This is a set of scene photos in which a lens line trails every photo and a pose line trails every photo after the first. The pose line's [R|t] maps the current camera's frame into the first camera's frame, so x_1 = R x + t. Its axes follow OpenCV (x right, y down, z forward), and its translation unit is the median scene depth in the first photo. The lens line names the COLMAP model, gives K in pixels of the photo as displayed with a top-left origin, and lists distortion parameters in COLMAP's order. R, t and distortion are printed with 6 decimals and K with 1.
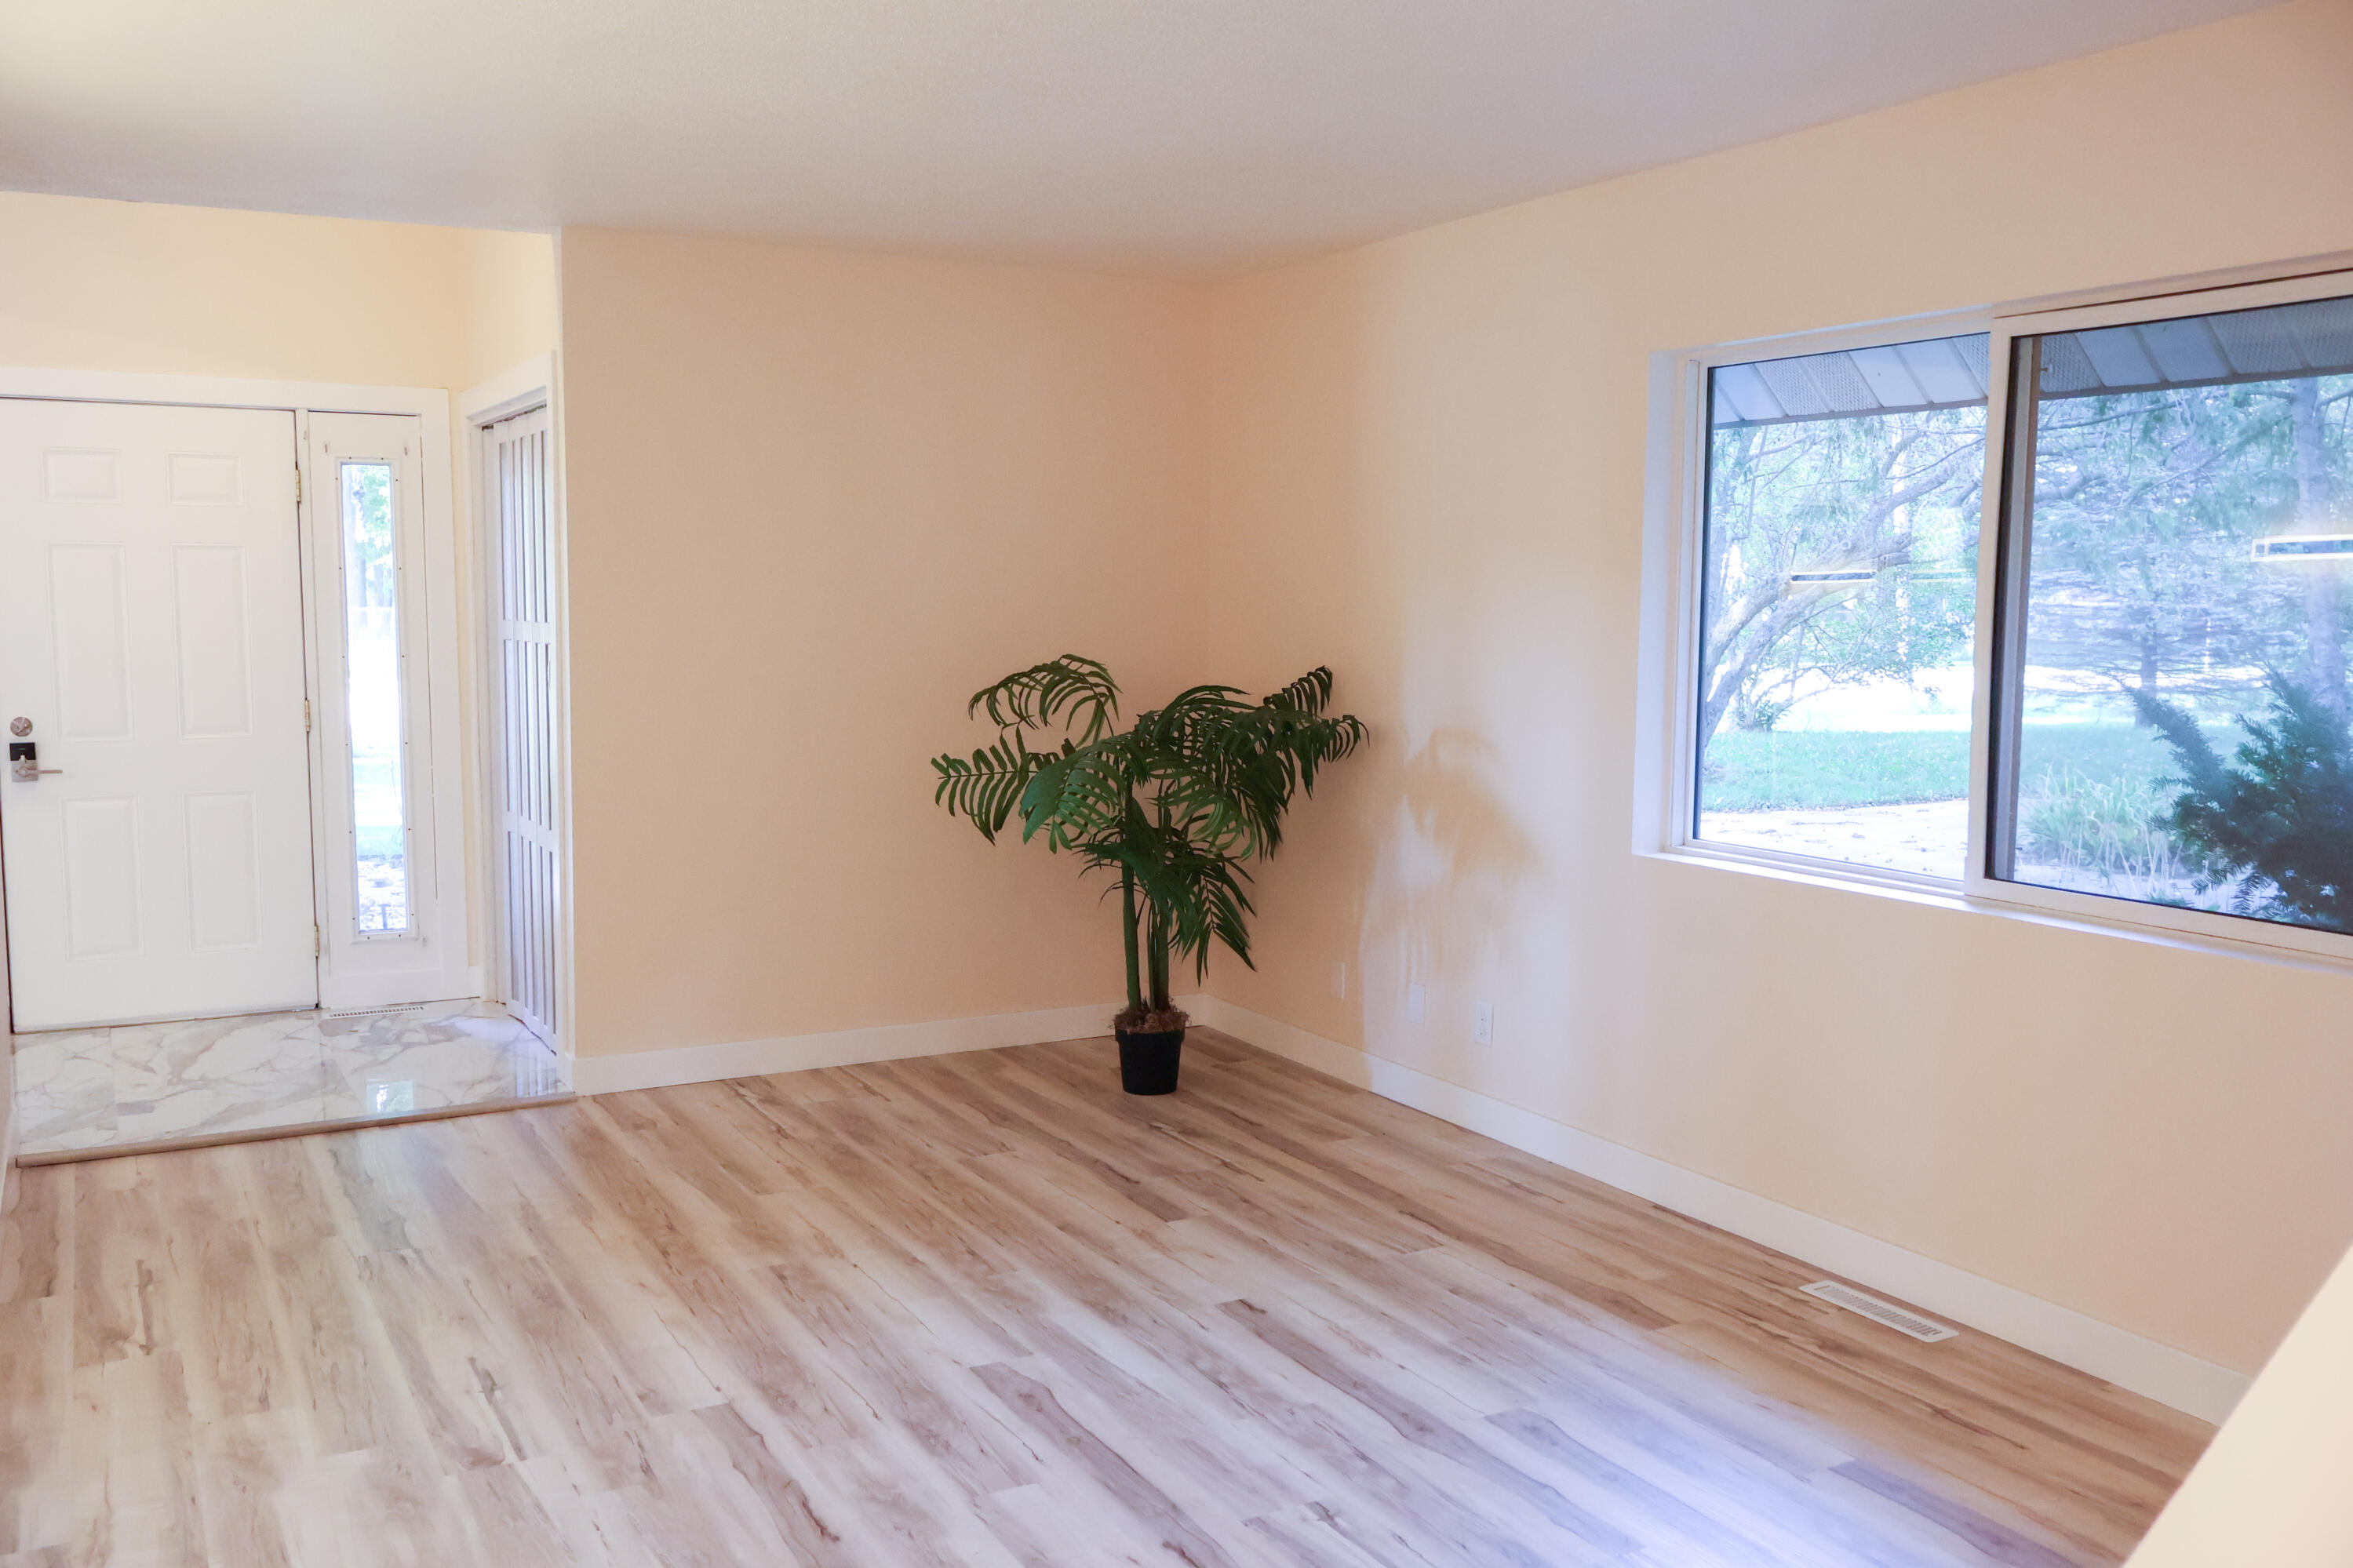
lens RADIAL K [[1937.2, 0, 1176.5], [0, 1937.2, 784.0], [0, 0, 1]] dist [0.003638, -0.002783]
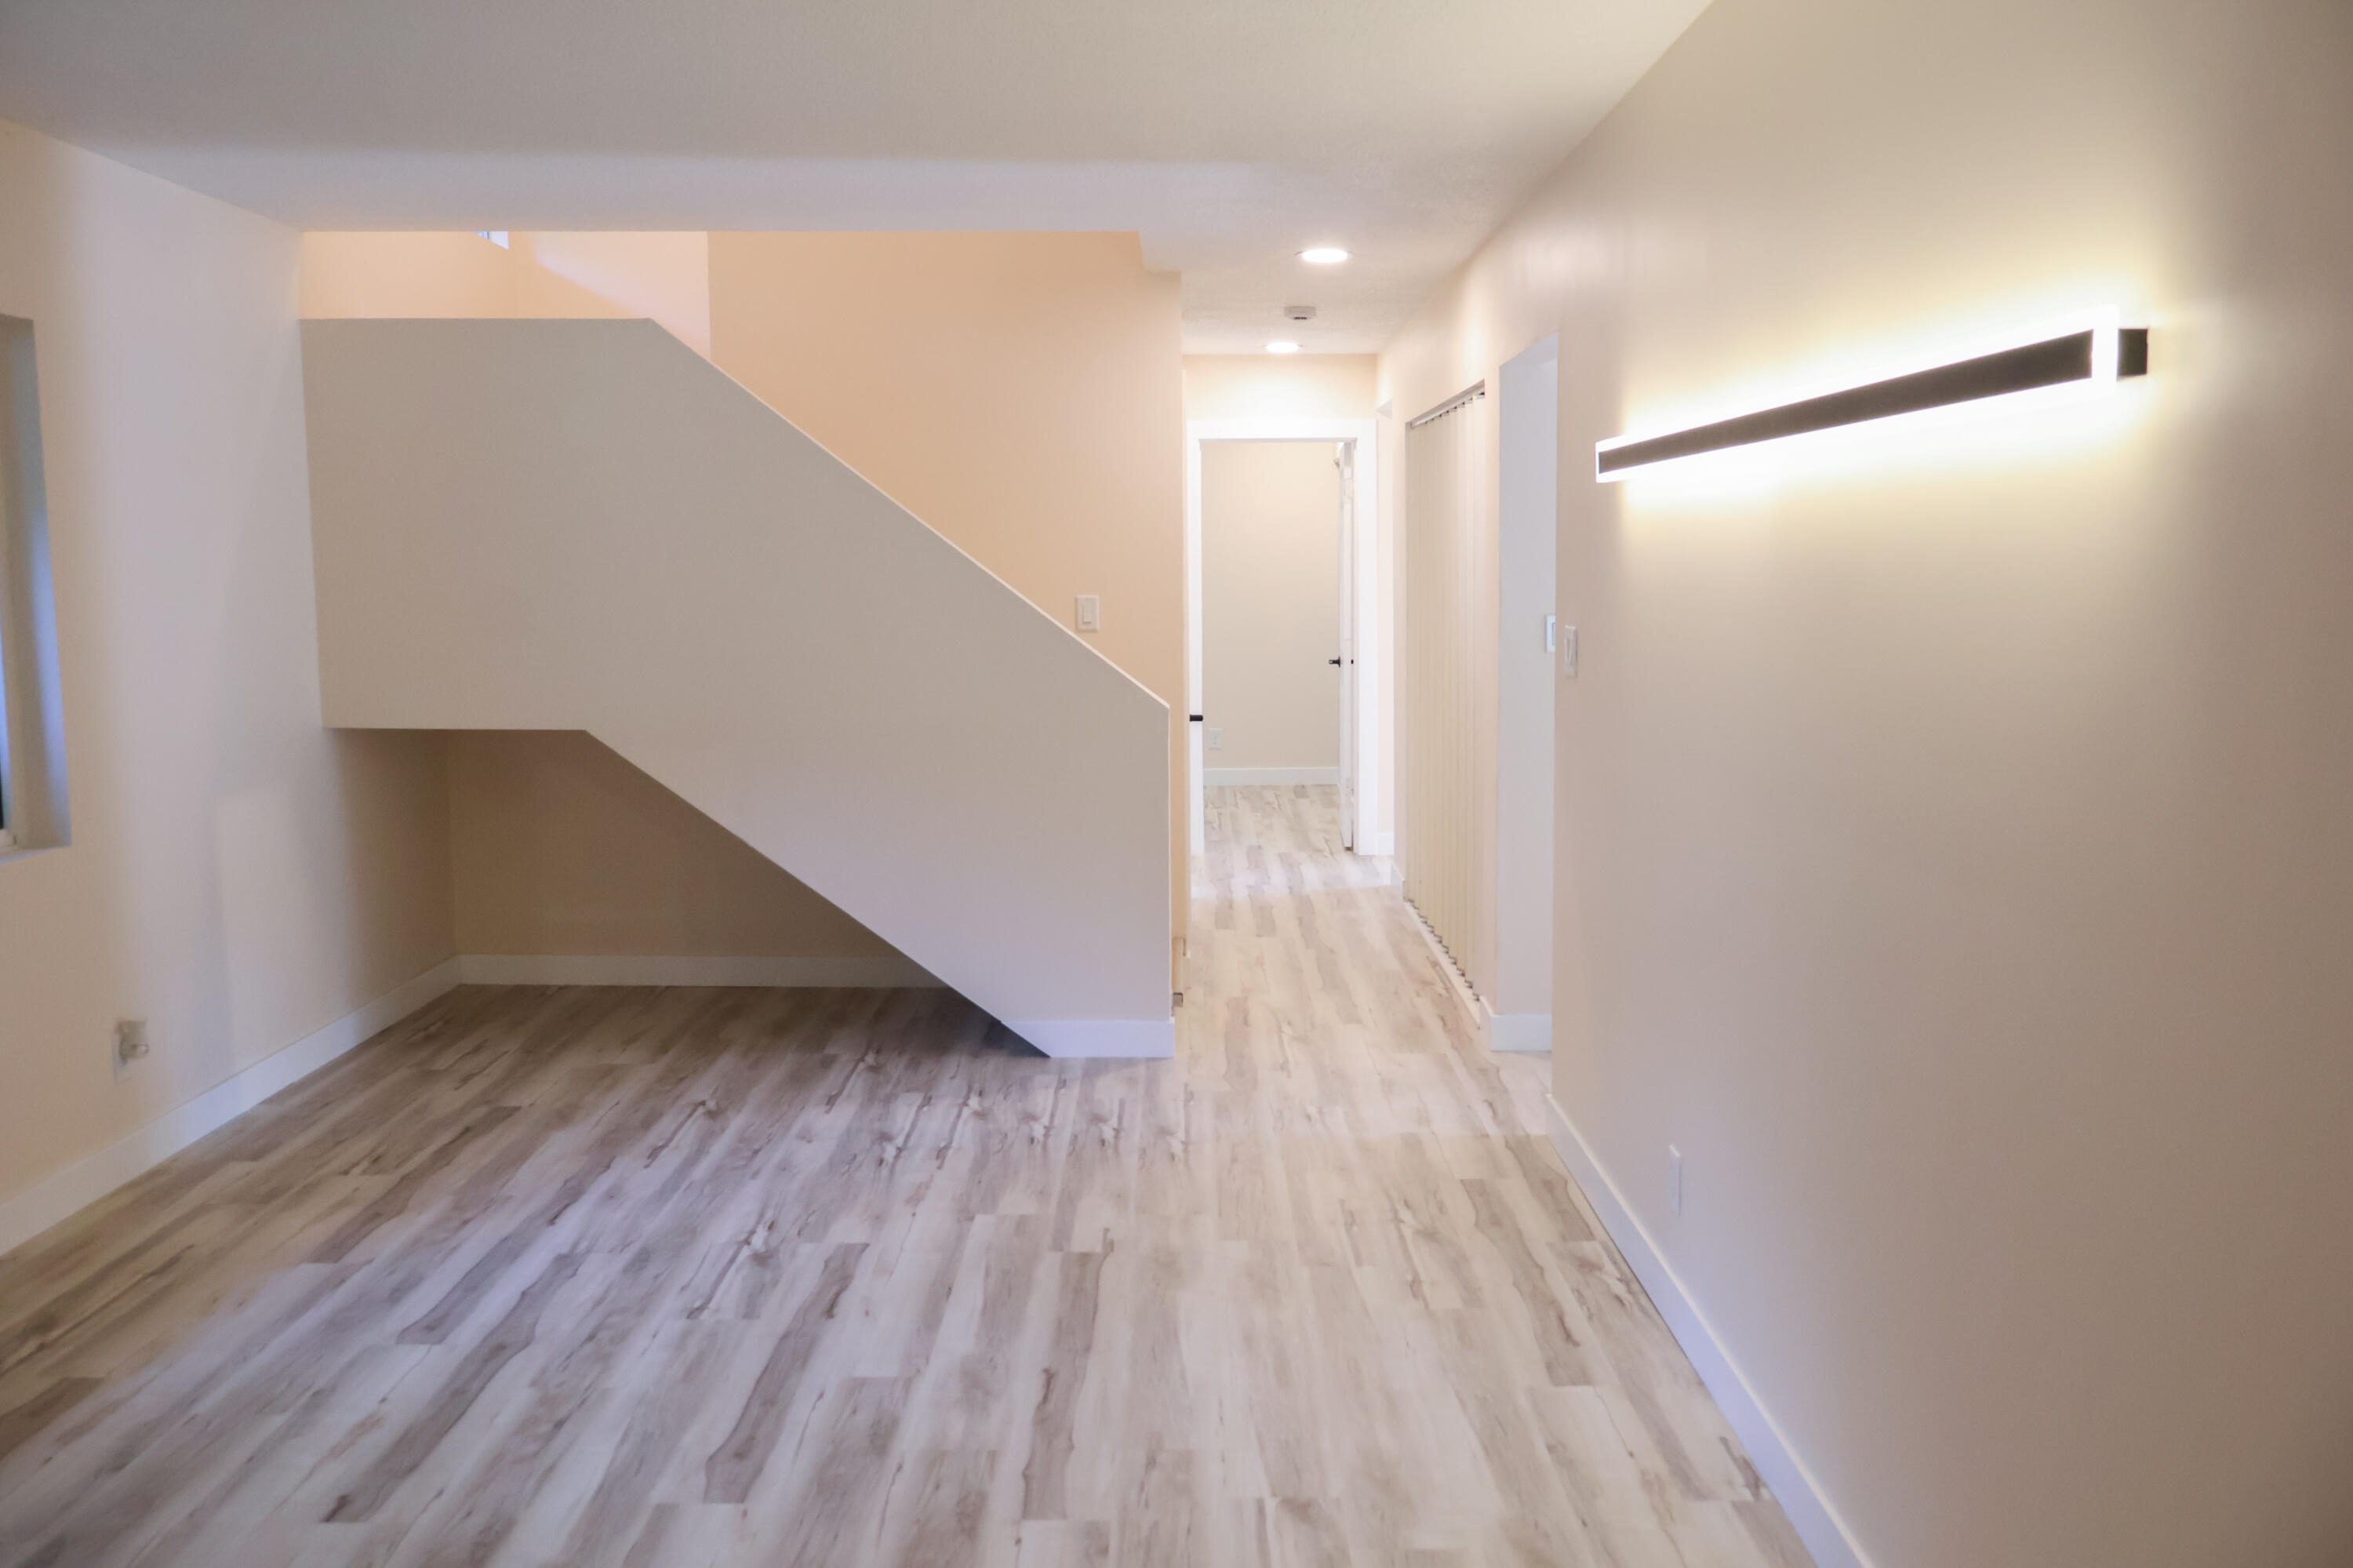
lens RADIAL K [[1937.5, 0, 1176.5], [0, 1937.5, 784.0], [0, 0, 1]] dist [0.003638, -0.002783]
pose [[-0.870249, -0.058224, 0.489160, -0.698565], [0.048628, 0.977987, 0.202922, -0.170538], [-0.490207, 0.200379, -0.848260, 1.647669]]
